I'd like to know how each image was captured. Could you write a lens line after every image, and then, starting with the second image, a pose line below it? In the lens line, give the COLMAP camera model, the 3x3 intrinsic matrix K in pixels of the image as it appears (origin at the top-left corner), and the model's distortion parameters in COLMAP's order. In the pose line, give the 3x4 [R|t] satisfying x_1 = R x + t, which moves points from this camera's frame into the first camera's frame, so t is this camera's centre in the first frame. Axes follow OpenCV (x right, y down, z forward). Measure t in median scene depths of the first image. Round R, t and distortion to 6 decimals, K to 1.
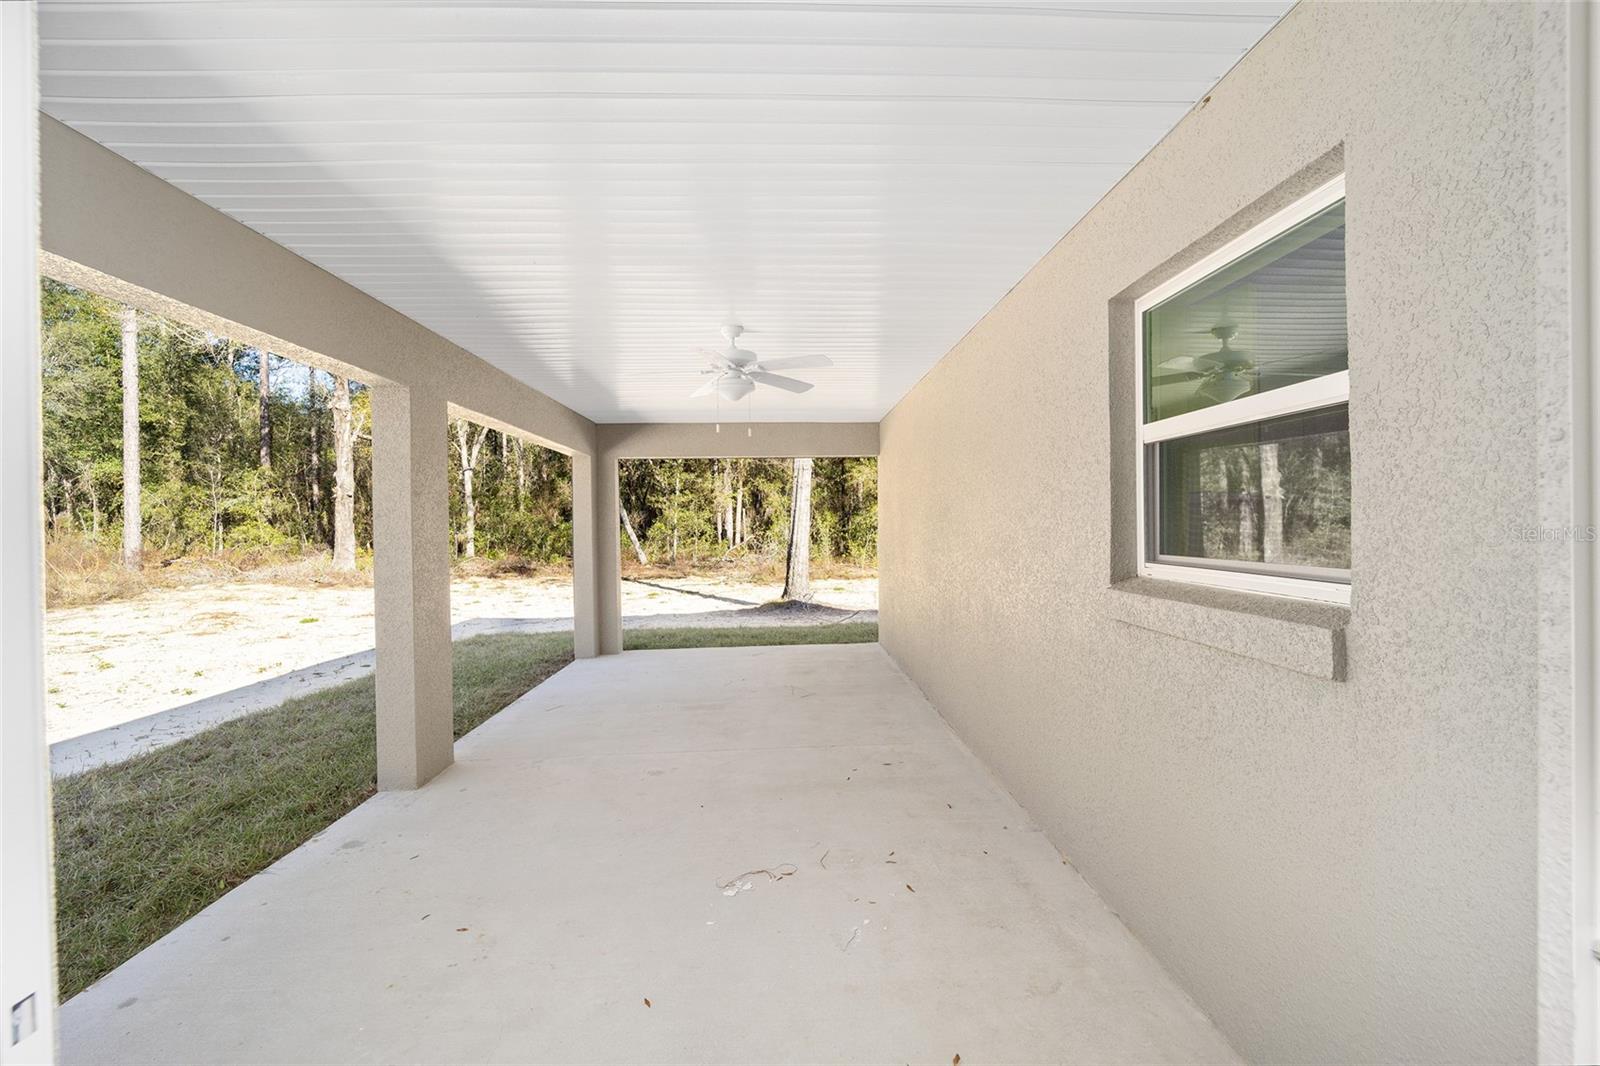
lens RADIAL K [[650.3, 0, 795.7], [0, 650.3, 524.2], [0, 0, 1]] dist [-0.011059, 0.000455]
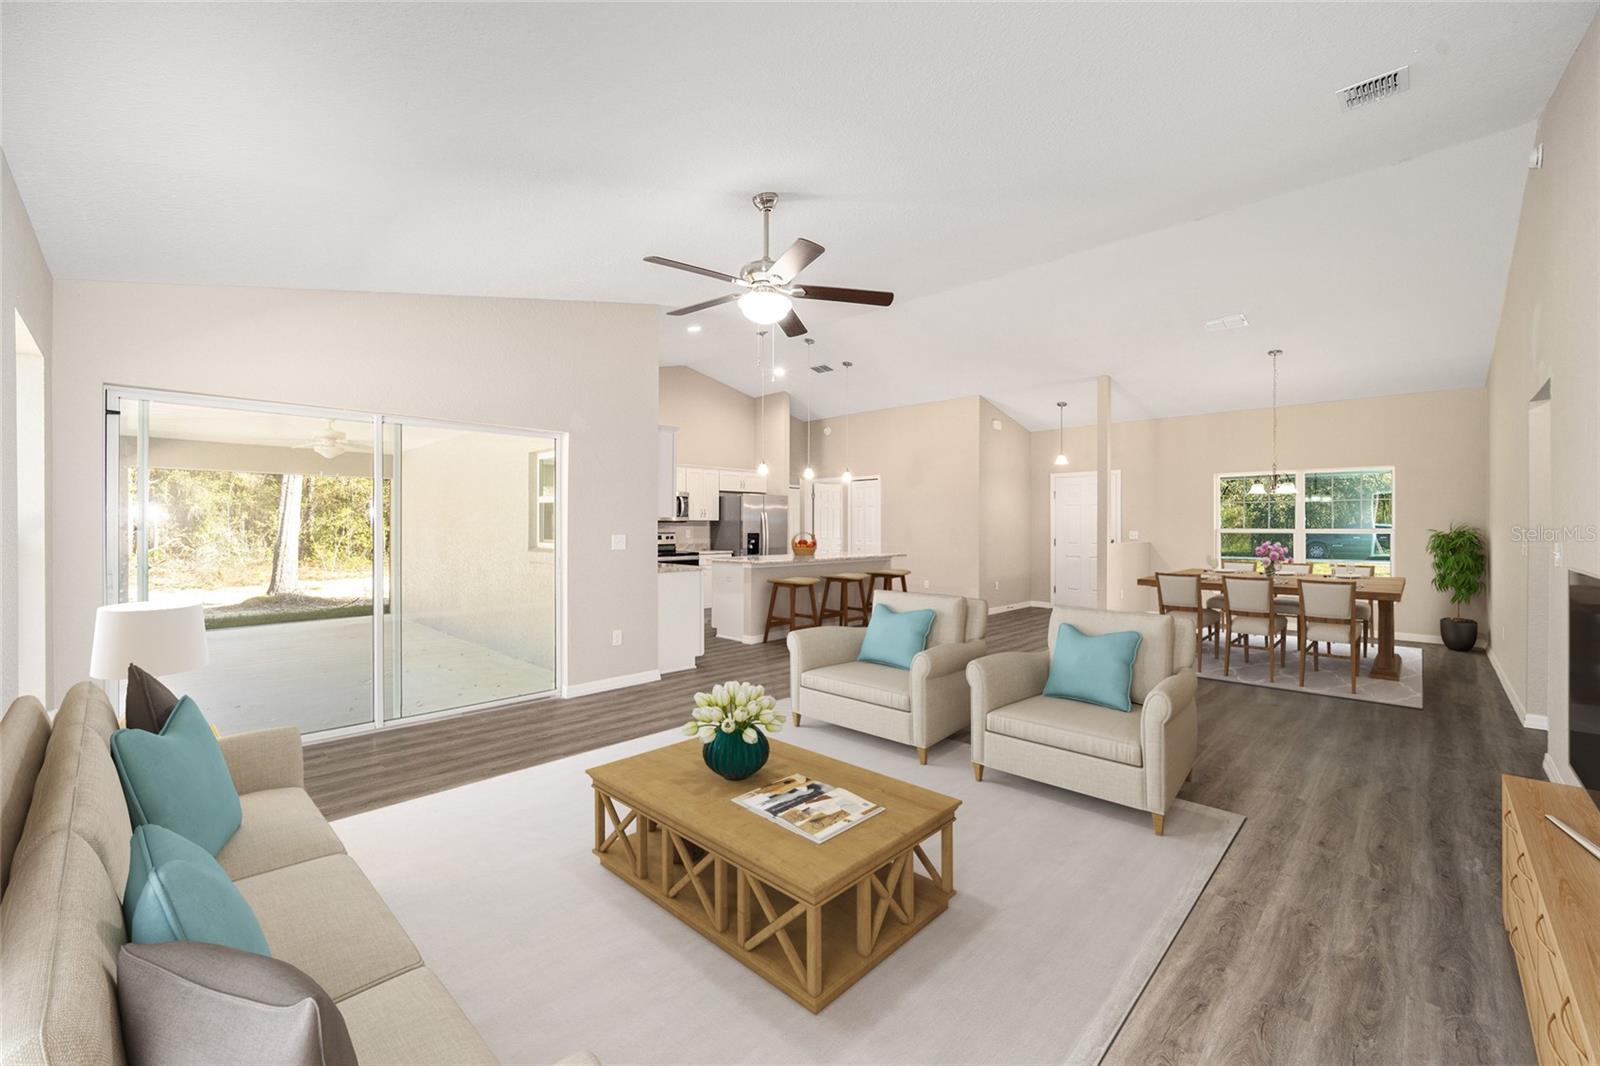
lens RADIAL K [[650.3, 0, 795.7], [0, 650.3, 524.2], [0, 0, 1]] dist [-0.011059, 0.000455]
pose [[0.707760, 0.005756, 0.706430, -0.173422], [-0.002827, 0.999982, -0.005316, -0.003354], [-0.706448, 0.001765, 0.707763, -0.455439]]
